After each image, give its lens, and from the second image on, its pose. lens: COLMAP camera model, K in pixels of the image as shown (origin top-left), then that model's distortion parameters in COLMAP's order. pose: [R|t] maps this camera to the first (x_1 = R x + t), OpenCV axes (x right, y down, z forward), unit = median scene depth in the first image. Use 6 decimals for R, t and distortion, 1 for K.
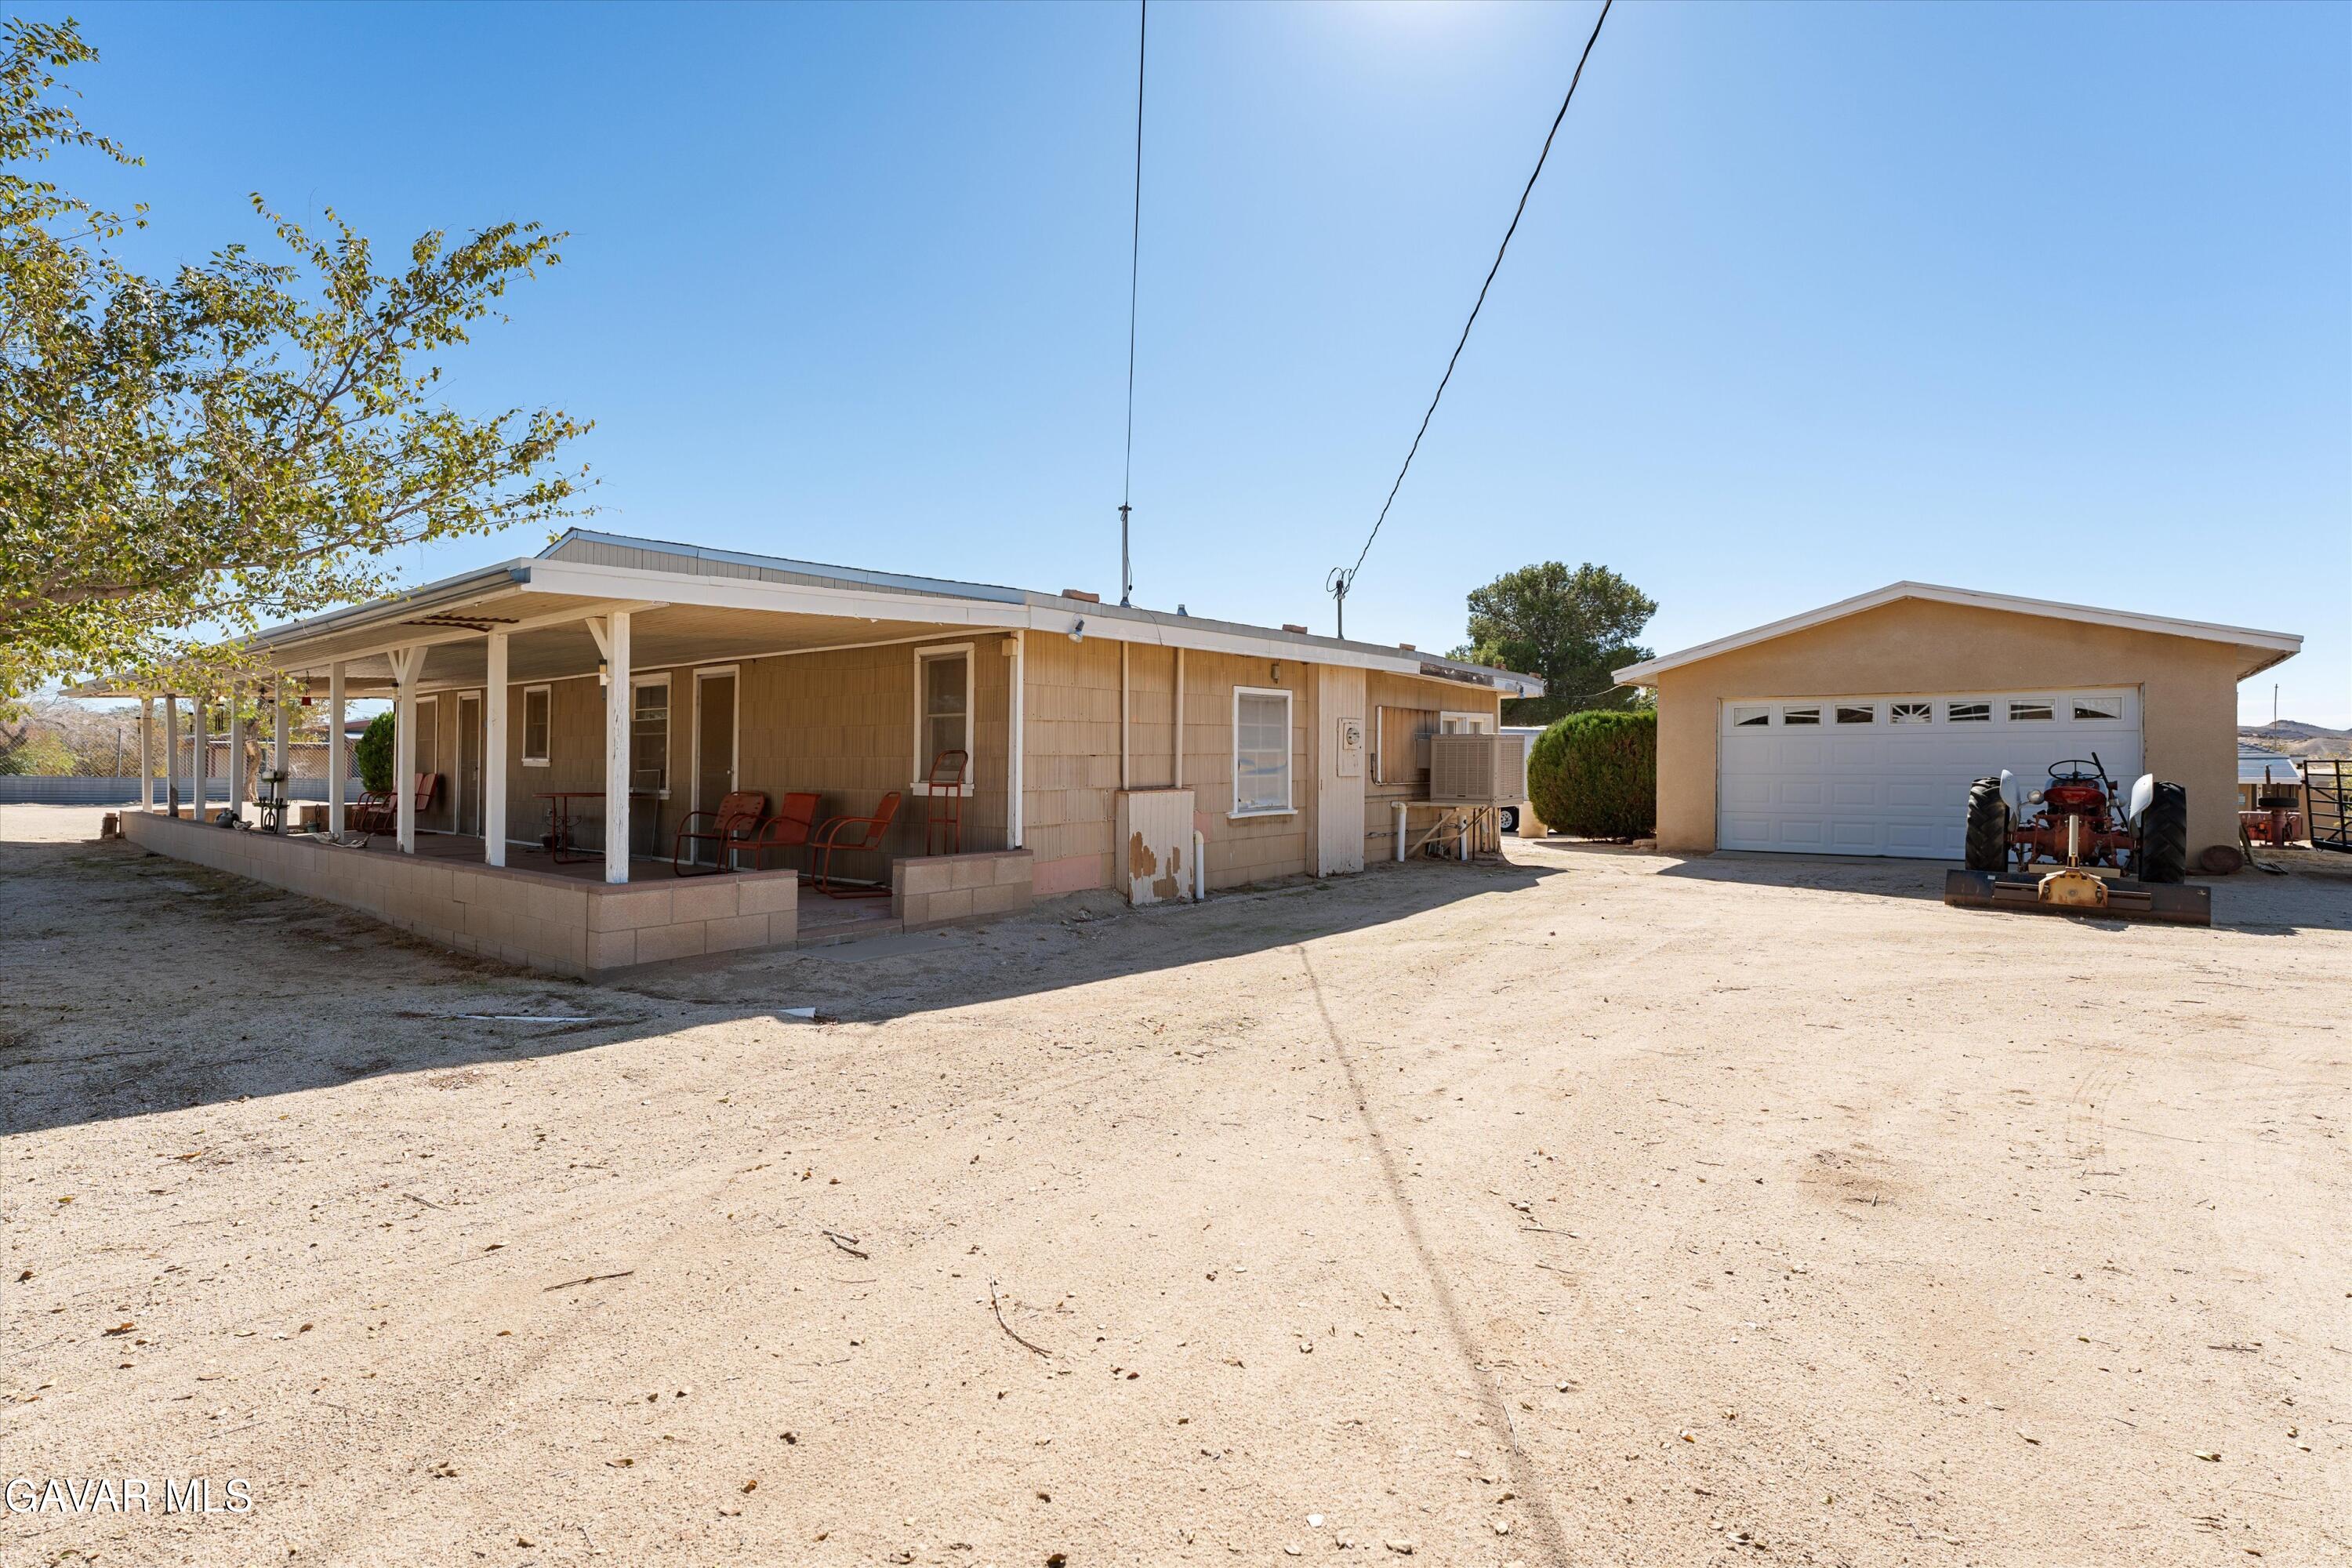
lens RADIAL K [[1385.6, 0, 1176.0], [0, 1385.6, 784.0], [0, 0, 1]] dist [-0.019645, 0.000583]
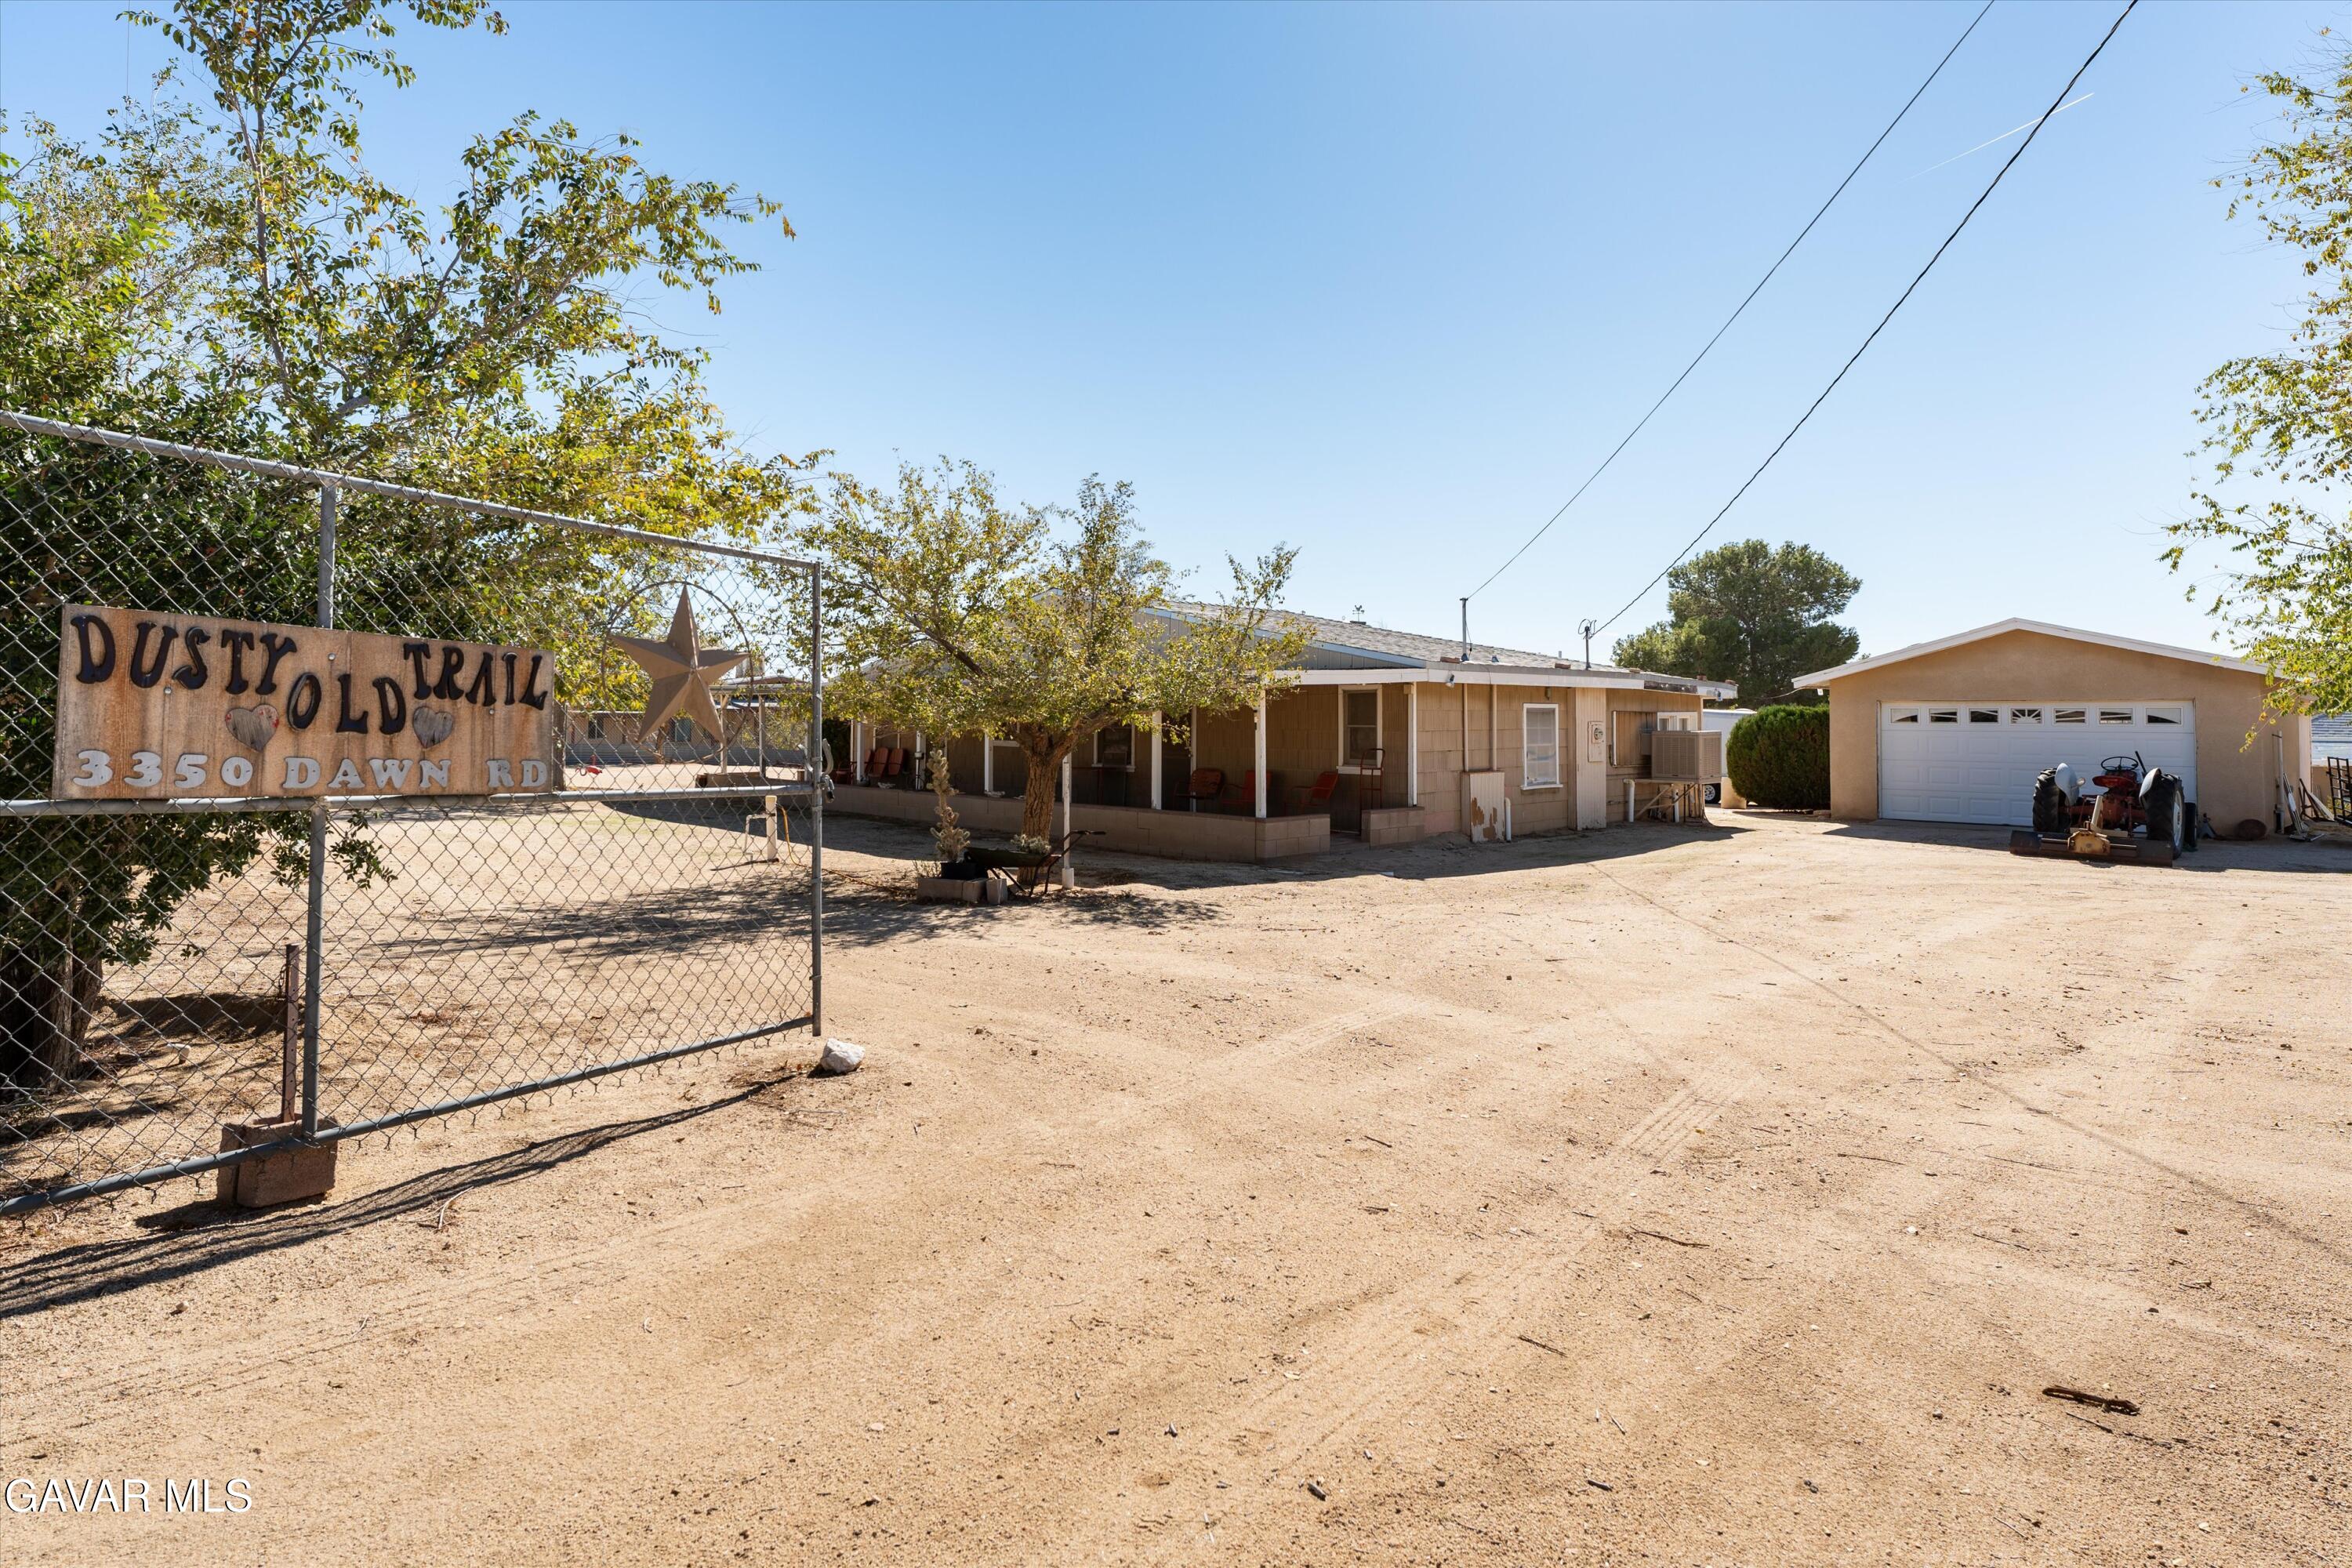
lens RADIAL K [[1446.1, 0, 1175.6], [0, 1446.1, 643.9], [0, 0, 1]] dist [-0.002838, -0.000787]
pose [[0.992857, 0.001277, -0.119301, -0.122541], [-0.009943, 0.997350, -0.072071, -0.013918], [0.118893, 0.072743, 0.990239, -0.524109]]
